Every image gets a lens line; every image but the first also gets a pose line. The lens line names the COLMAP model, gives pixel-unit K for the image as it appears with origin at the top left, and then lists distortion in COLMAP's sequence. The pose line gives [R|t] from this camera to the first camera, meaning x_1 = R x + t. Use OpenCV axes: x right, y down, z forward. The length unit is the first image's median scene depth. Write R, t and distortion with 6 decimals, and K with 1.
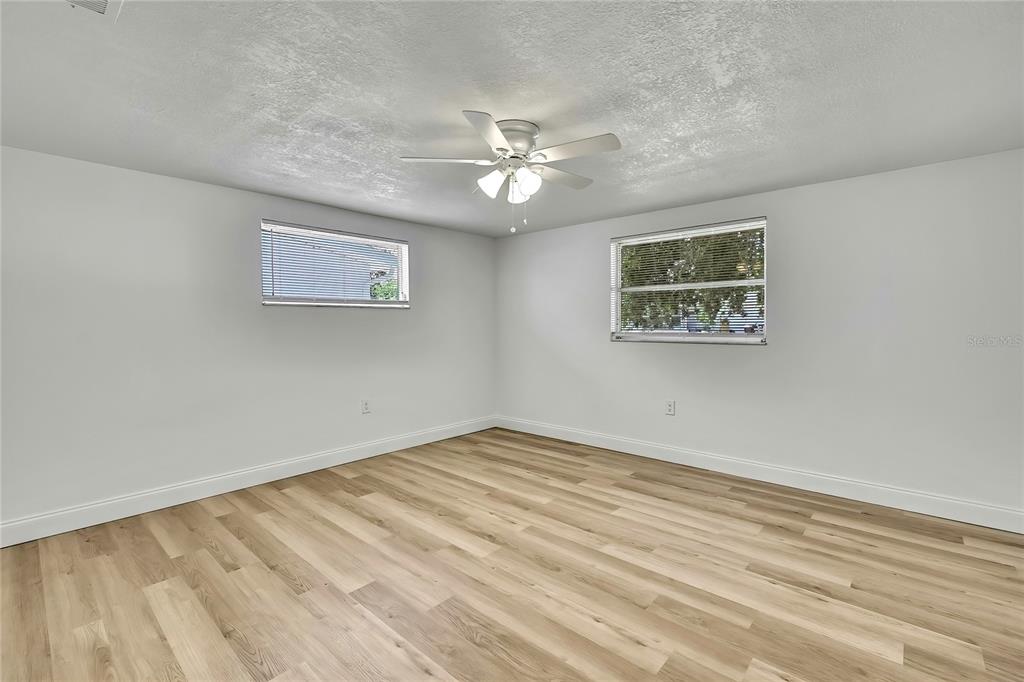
lens RADIAL K [[459.7, 0, 512.0], [0, 459.7, 341.0], [0, 0, 1]] dist [-0.002816, -0.000195]
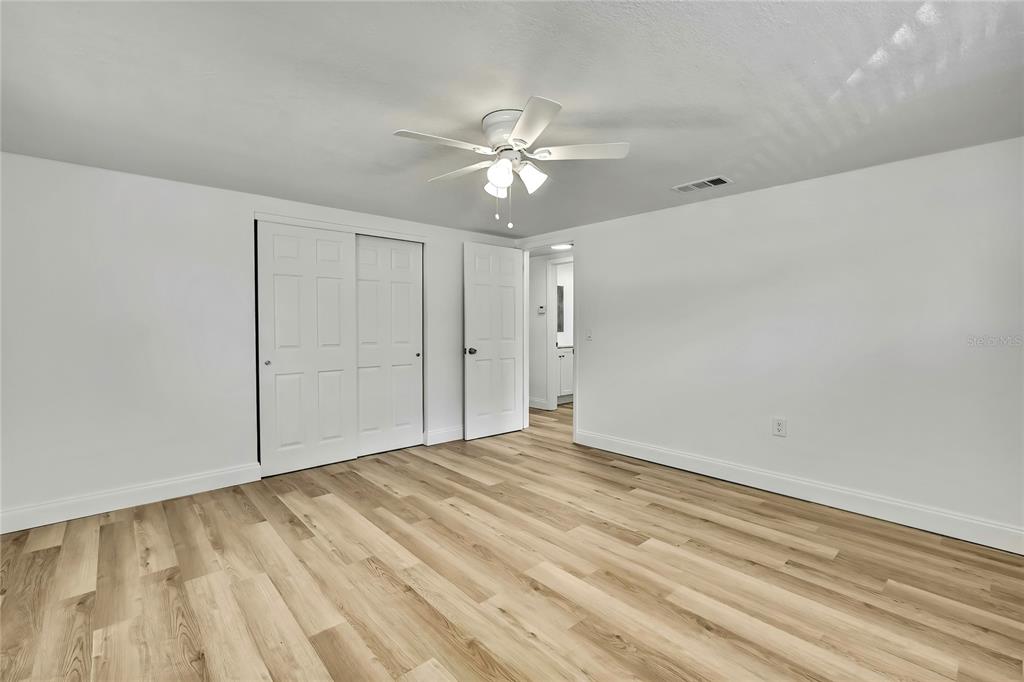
lens RADIAL K [[459.7, 0, 512.0], [0, 459.7, 341.0], [0, 0, 1]] dist [-0.002816, -0.000195]
pose [[-0.994366, 0.000713, 0.105997, -0.097196], [0.008482, 0.997306, 0.072864, -0.065140], [-0.105659, 0.073352, -0.991693, 1.897571]]
